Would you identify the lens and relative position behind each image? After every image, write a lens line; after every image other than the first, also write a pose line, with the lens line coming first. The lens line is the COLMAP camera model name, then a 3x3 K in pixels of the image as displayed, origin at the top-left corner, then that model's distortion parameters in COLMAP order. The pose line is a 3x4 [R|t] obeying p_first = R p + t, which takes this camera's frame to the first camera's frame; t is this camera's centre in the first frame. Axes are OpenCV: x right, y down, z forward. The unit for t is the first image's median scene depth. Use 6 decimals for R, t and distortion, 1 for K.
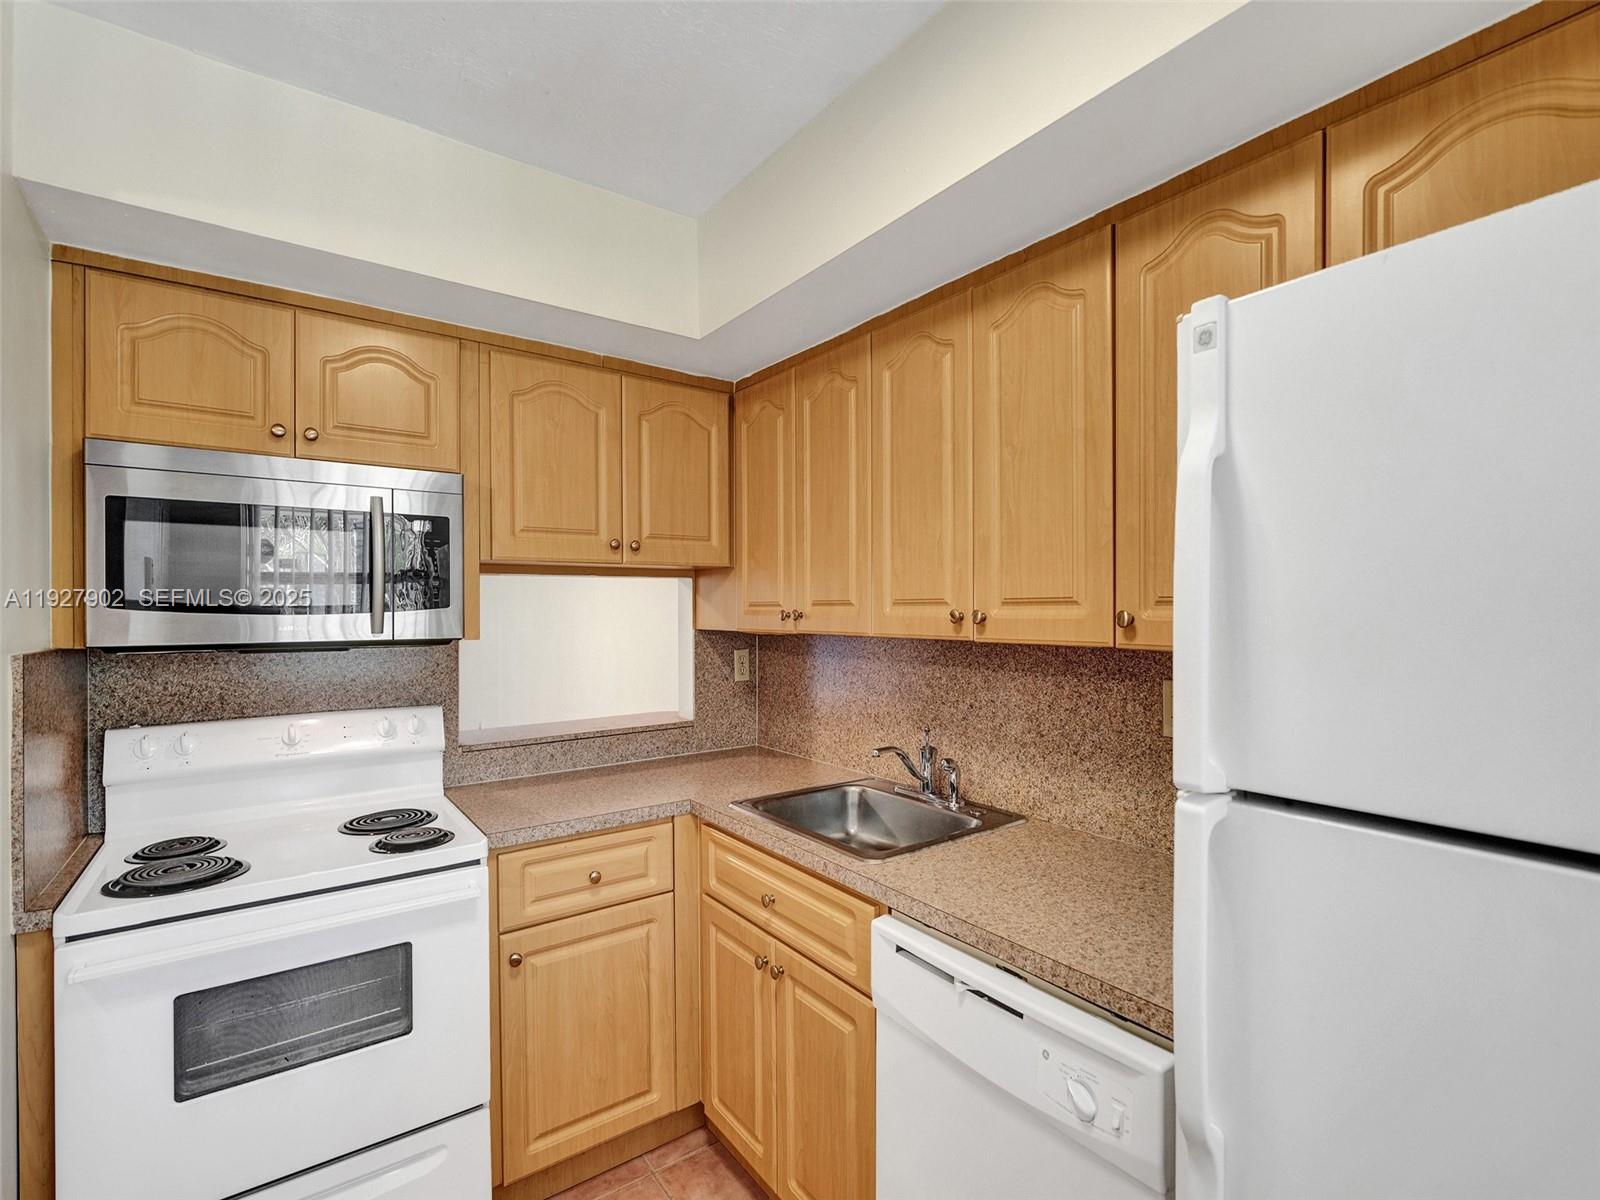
lens RADIAL K [[746.9, 0, 801.3], [0, 746.9, 611.0], [0, 0, 1]] dist [-0.002609, -0.000119]
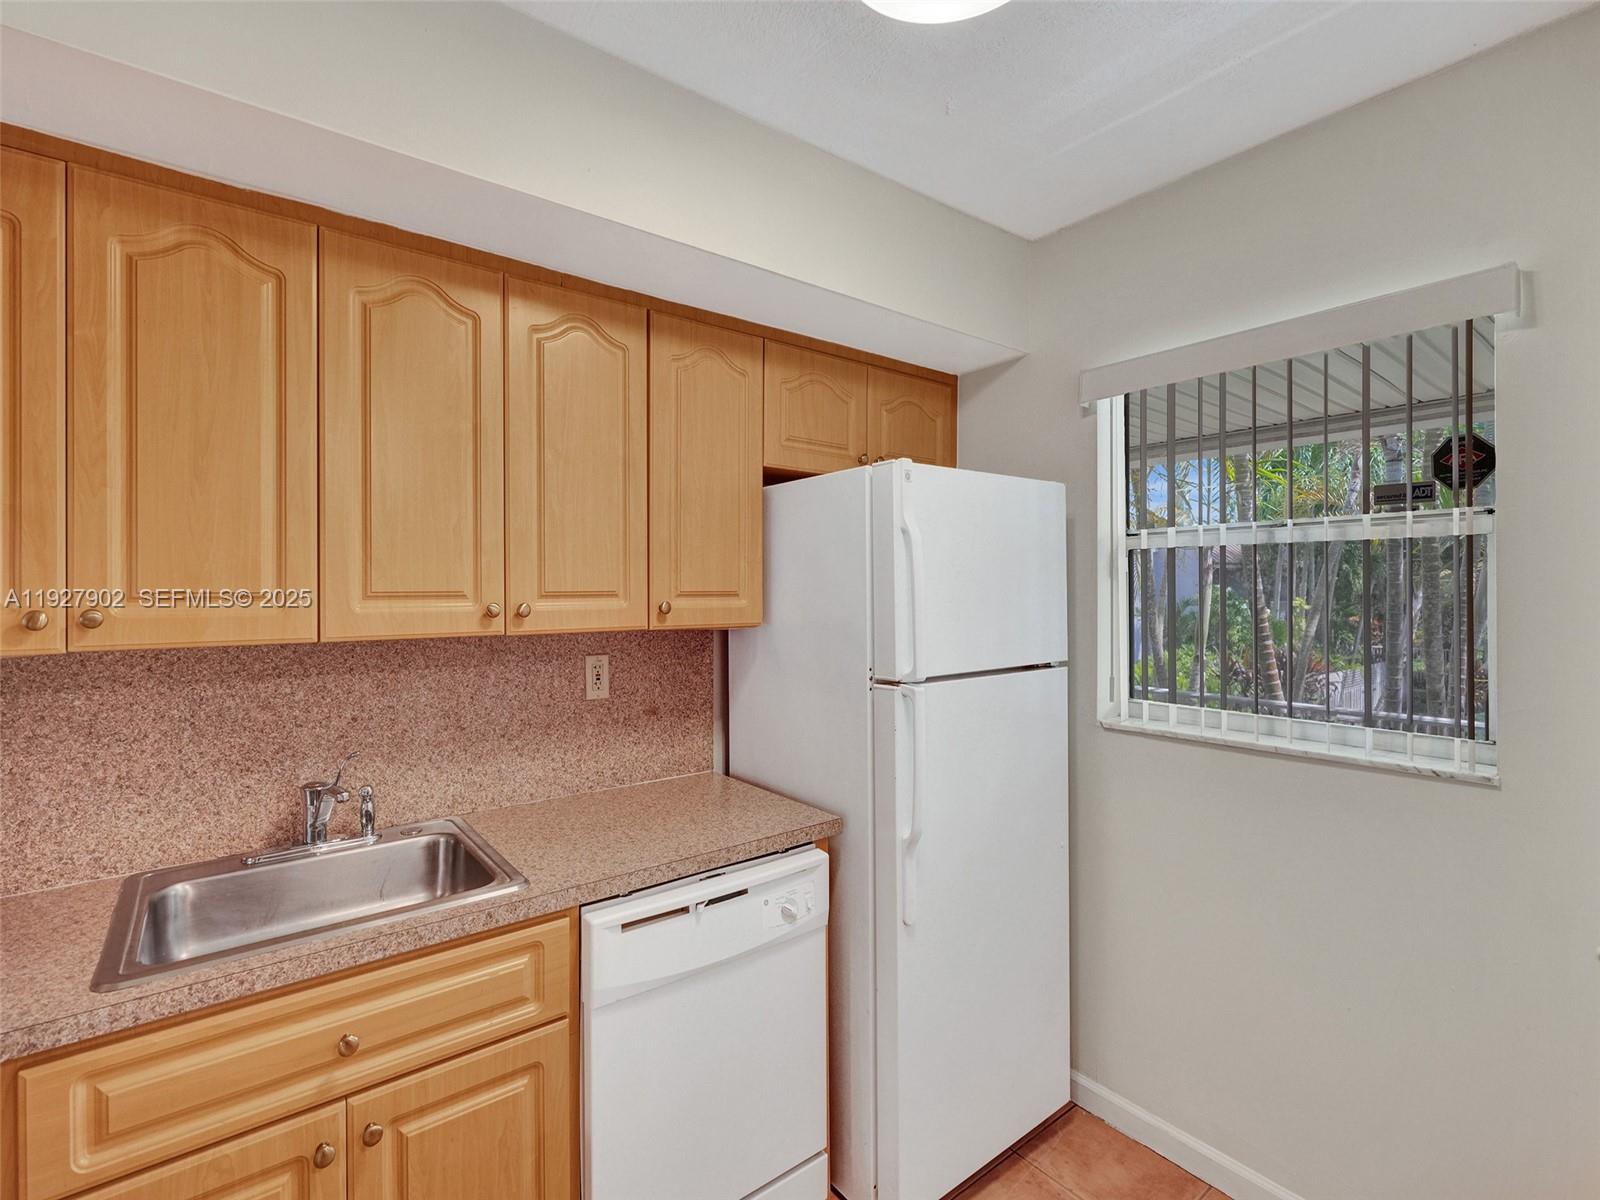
lens RADIAL K [[742.0, 0, 808.2], [0, 742.0, 592.0], [0, 0, 1]] dist [-0.001170, -0.000187]
pose [[-0.038944, -0.000953, 0.999241, -0.753559], [0.008504, 0.999963, 0.001285, -0.013973], [-0.999205, 0.008548, -0.038935, 0.638606]]
